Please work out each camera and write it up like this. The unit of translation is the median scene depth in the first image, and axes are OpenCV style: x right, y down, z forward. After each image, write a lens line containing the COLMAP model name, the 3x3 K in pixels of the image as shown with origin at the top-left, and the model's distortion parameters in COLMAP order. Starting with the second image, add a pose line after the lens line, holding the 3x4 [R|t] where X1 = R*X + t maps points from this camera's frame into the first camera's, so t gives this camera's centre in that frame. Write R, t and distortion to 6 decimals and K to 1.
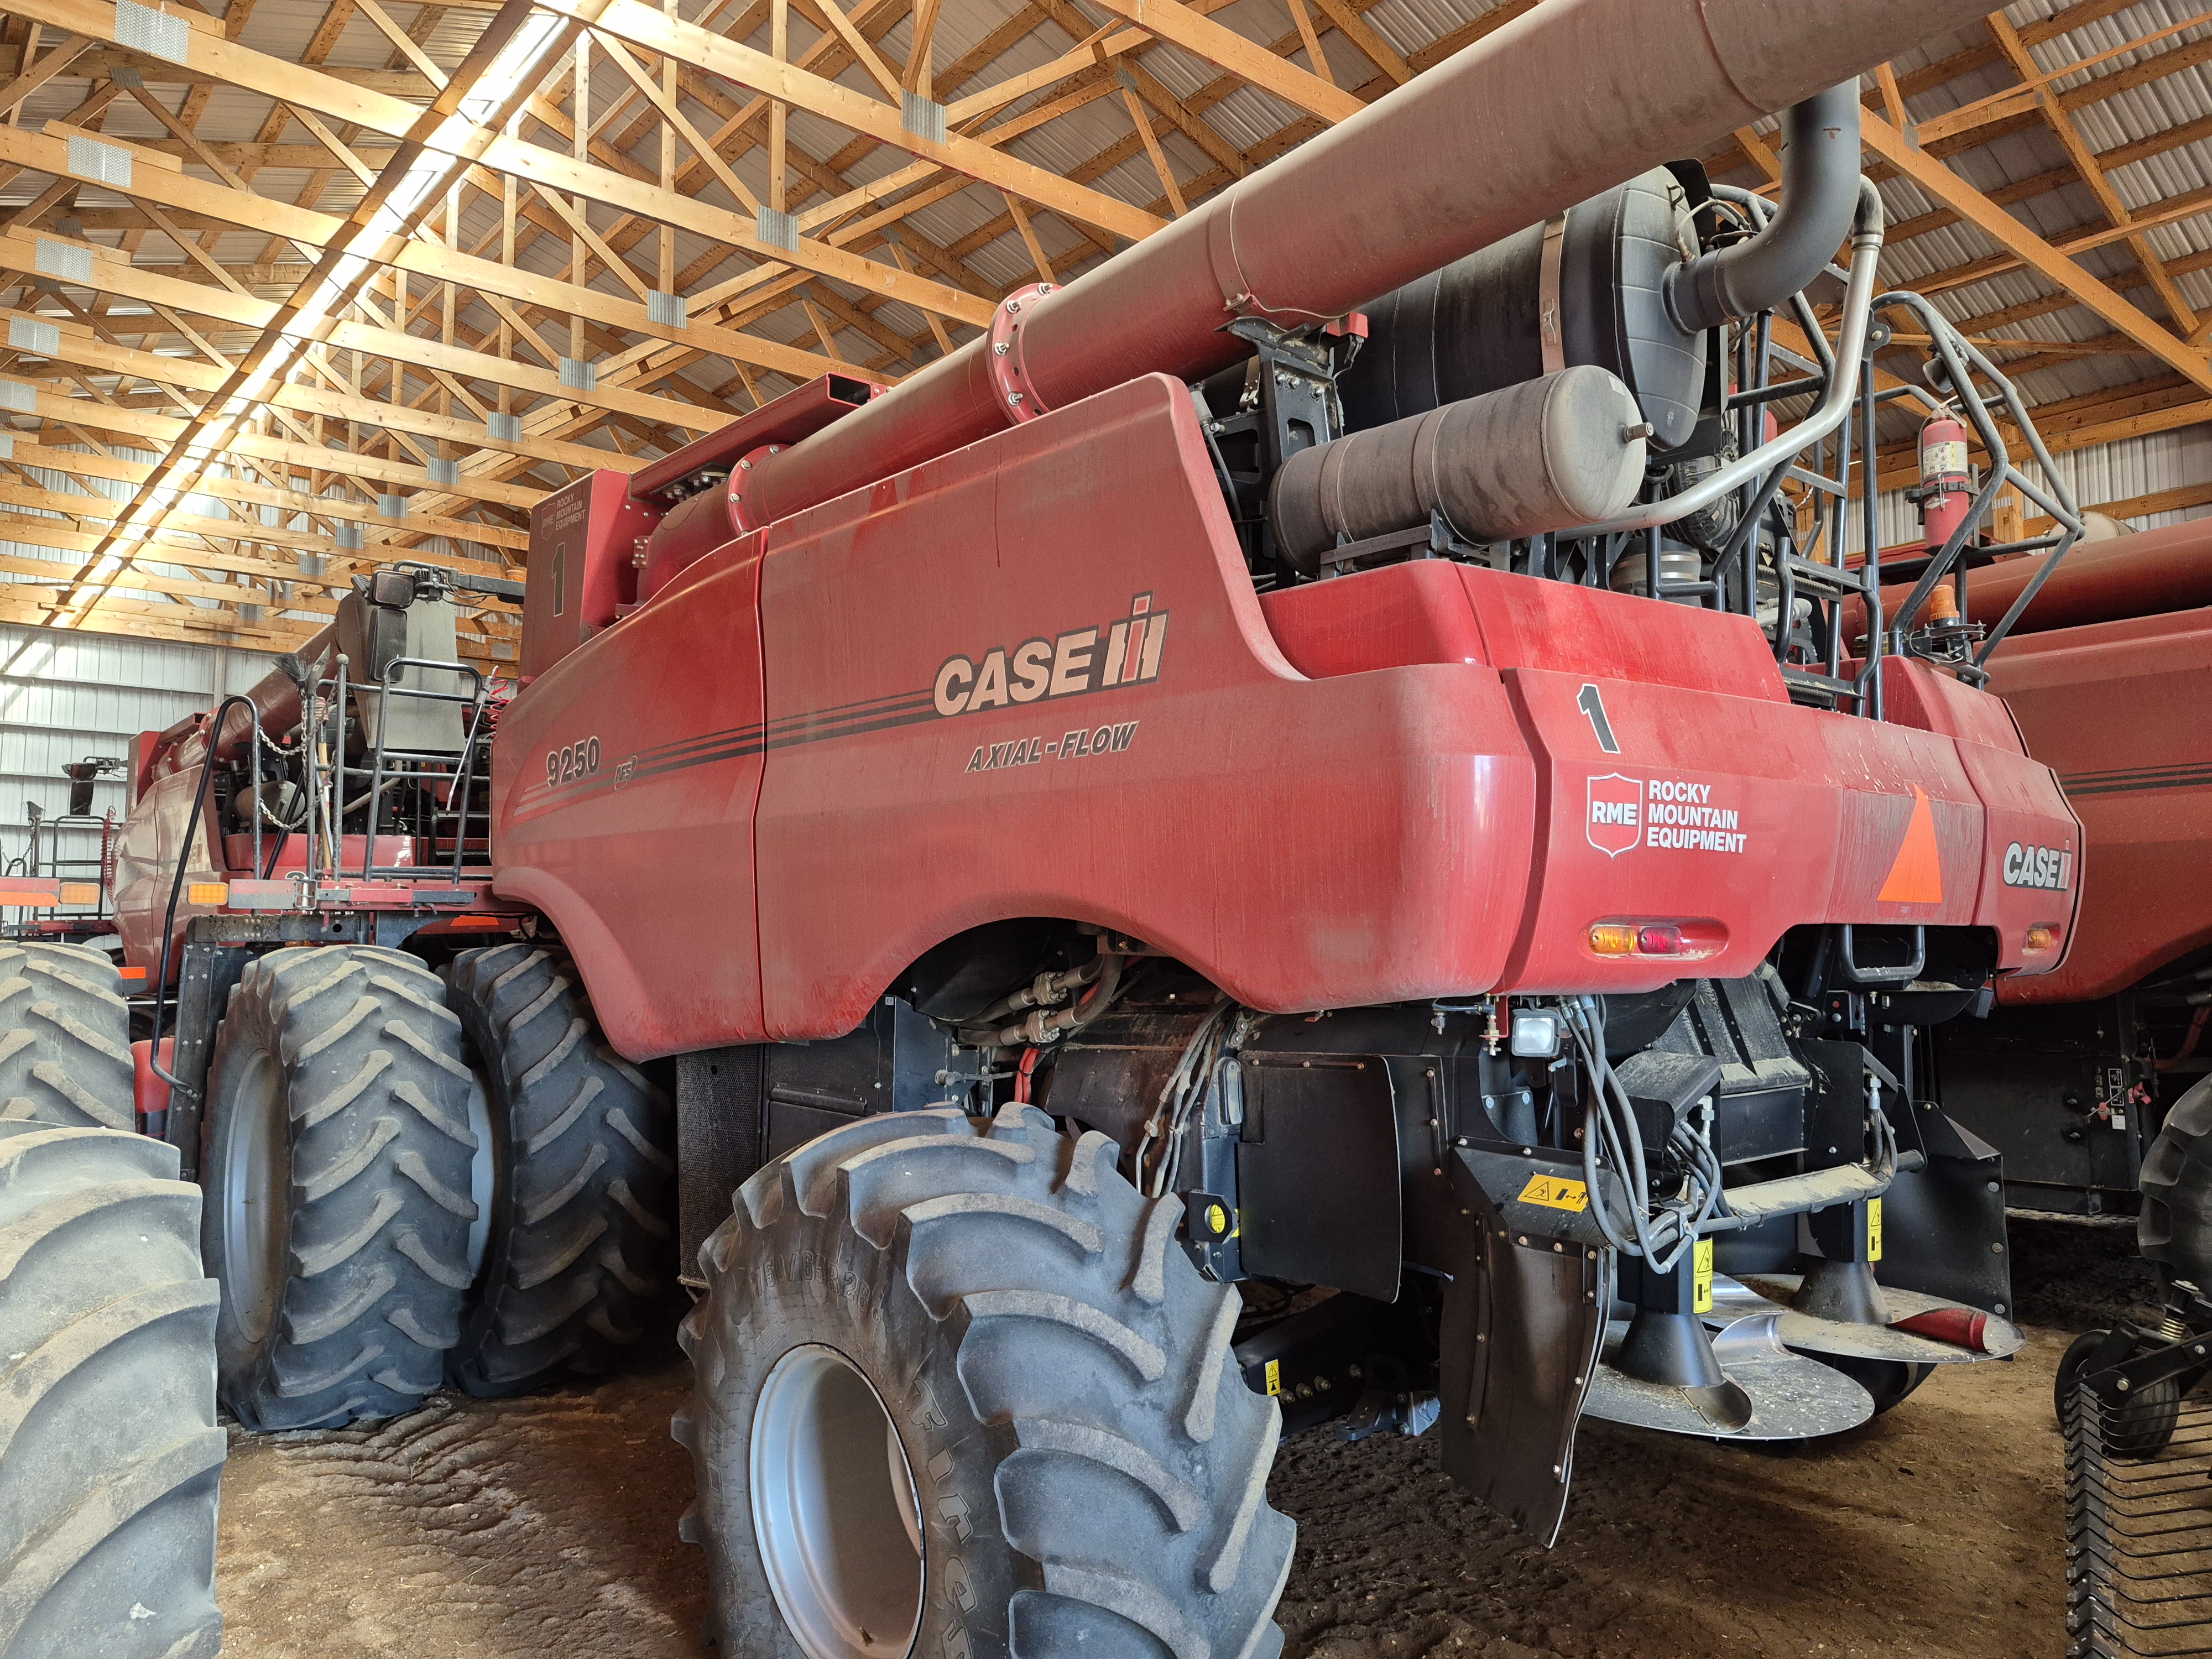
lens RADIAL K [[1484.1, 0, 1115.8], [0, 1484.1, 826.1], [0, 0, 1]] dist [0.075856, -0.078440]
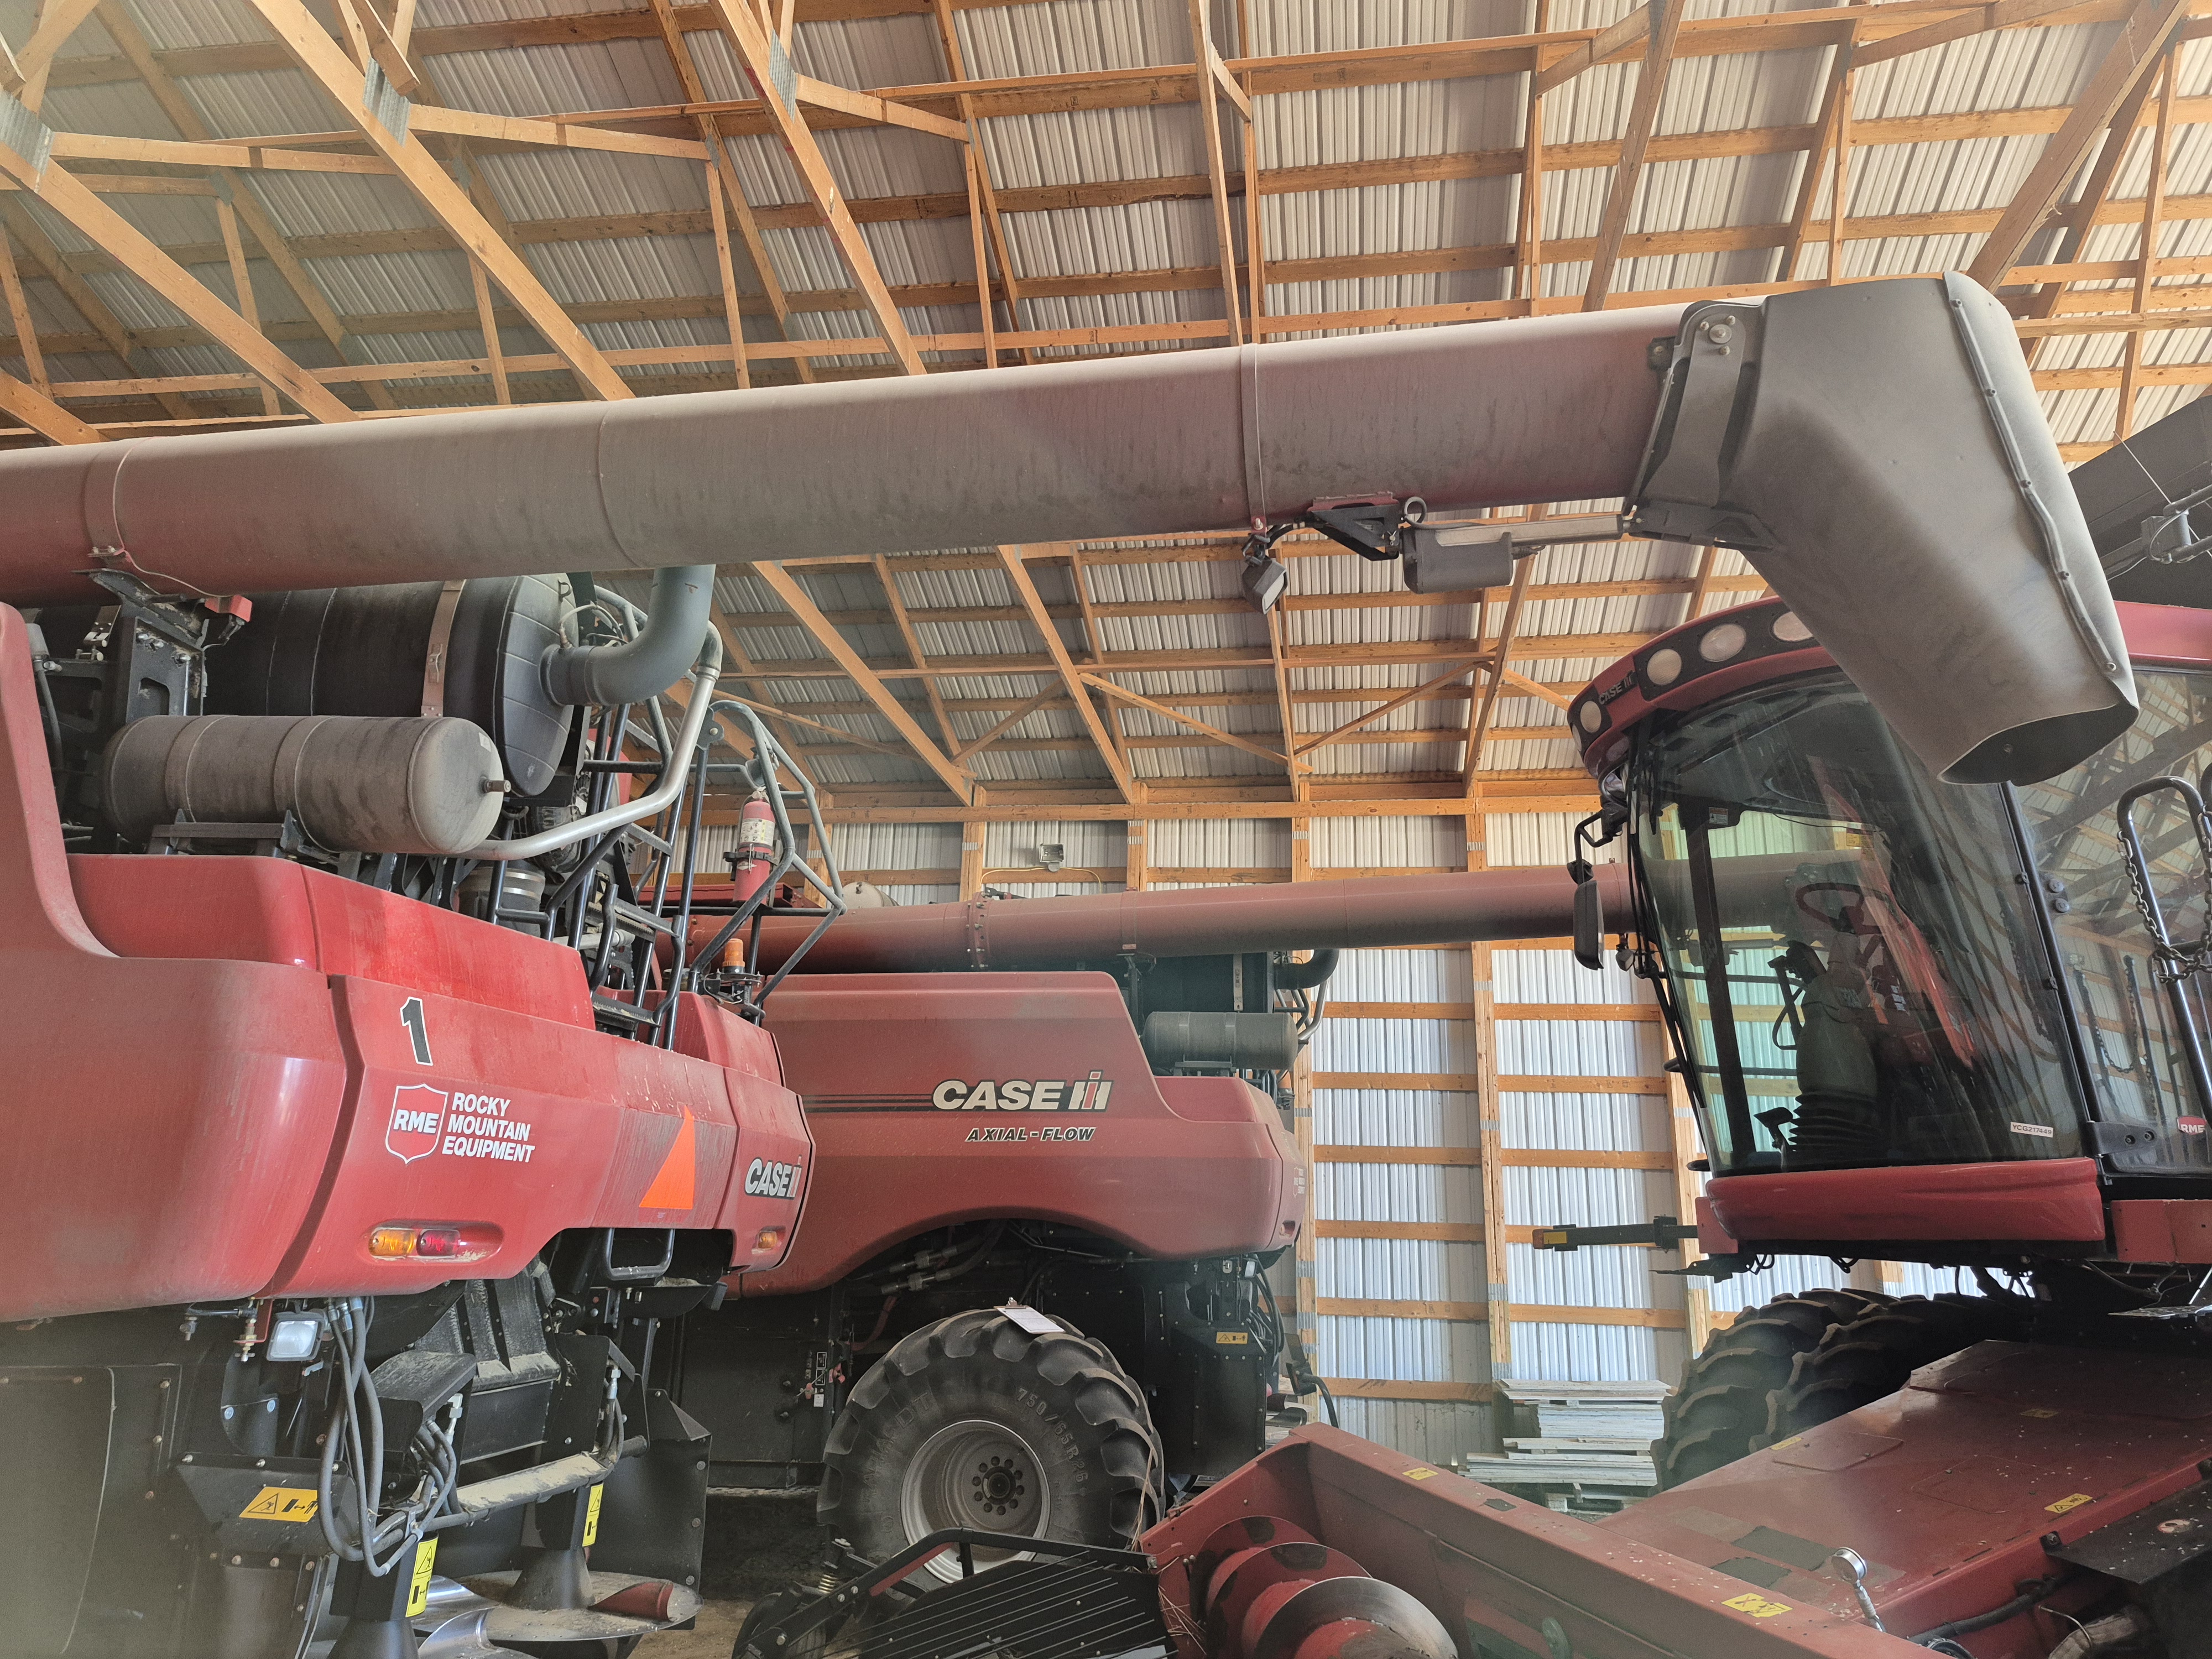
lens RADIAL K [[1484.1, 0, 1115.8], [0, 1484.1, 826.1], [0, 0, 1]] dist [0.075856, -0.078440]
pose [[0.733568, 0.201886, 0.648938, -0.037586], [-0.079300, 0.973764, -0.213298, -0.019975], [-0.674974, 0.105007, 0.730331, -0.132456]]
